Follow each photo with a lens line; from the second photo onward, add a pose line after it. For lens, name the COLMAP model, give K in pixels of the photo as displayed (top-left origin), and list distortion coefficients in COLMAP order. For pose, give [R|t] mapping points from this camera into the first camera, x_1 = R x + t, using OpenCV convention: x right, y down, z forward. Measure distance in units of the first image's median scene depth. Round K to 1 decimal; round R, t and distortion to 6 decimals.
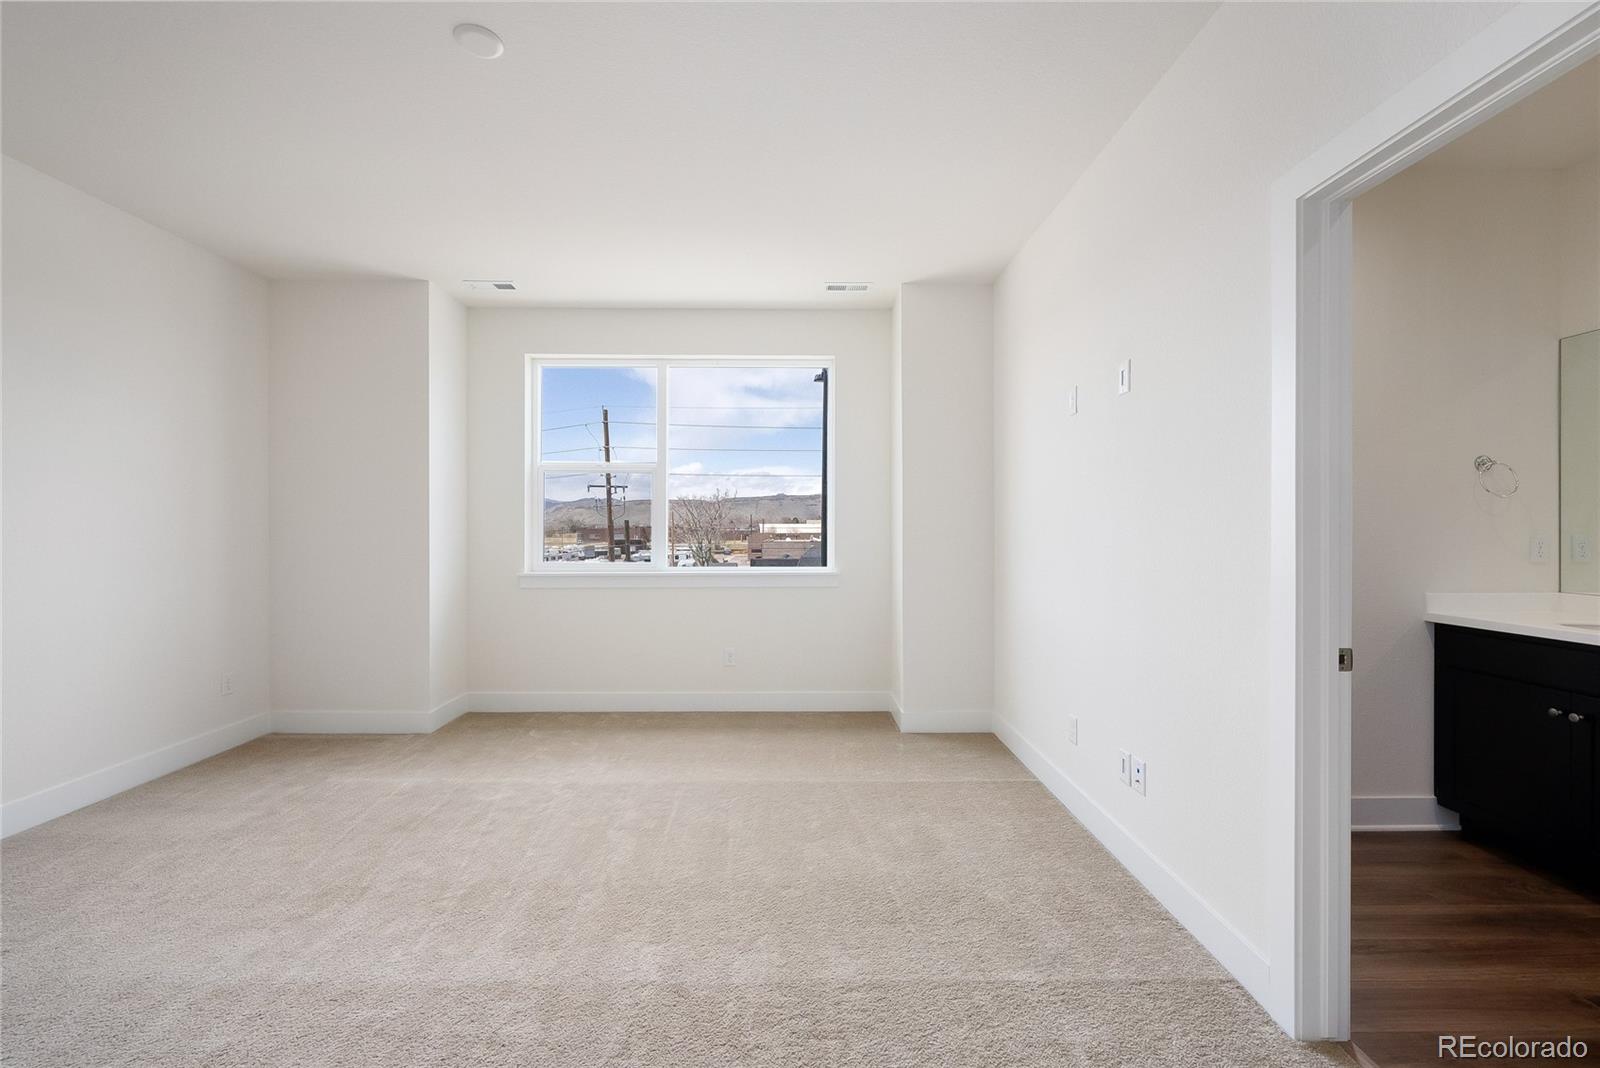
lens RADIAL K [[659.8, 0, 798.5], [0, 659.8, 535.1], [0, 0, 1]] dist [-0.002133, -0.000203]
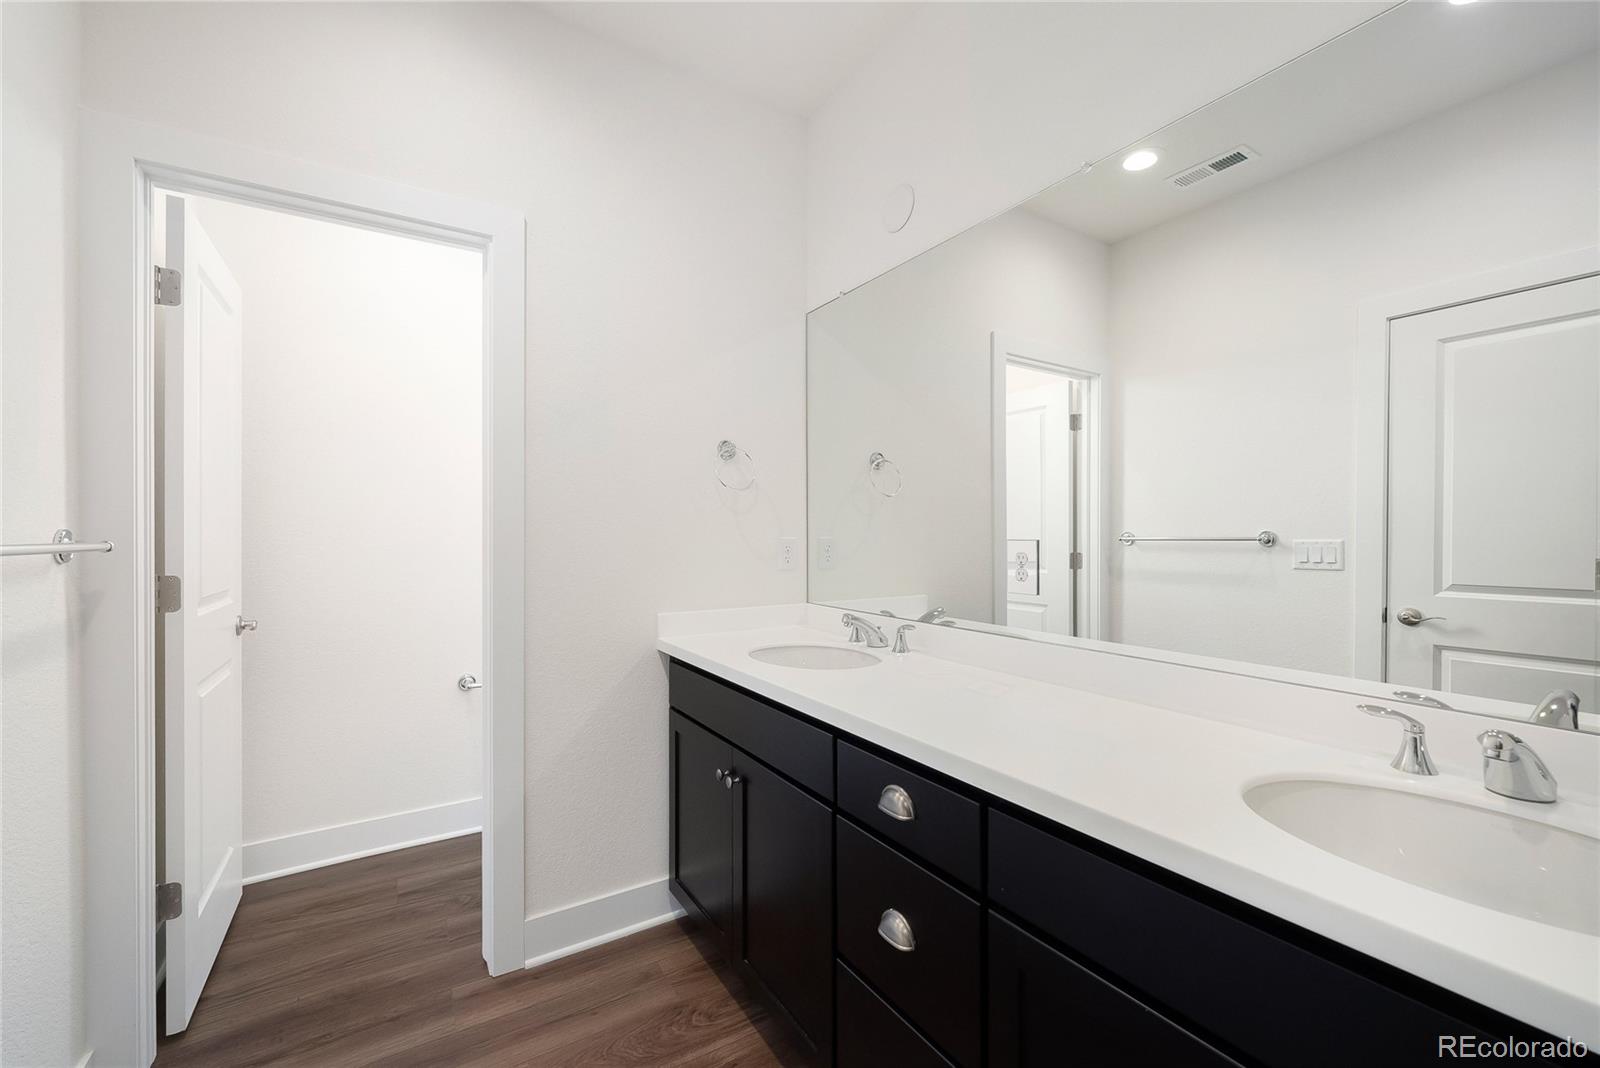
lens RADIAL K [[659.8, 0, 802.6], [0, 659.8, 536.5], [0, 0, 1]] dist [-0.002133, -0.000203]
pose [[0.851726, -0.009105, 0.523909, 0.720352], [0.010473, 0.999945, 0.000352, -0.000441], [-0.523883, 0.005188, 0.851774, 0.264032]]
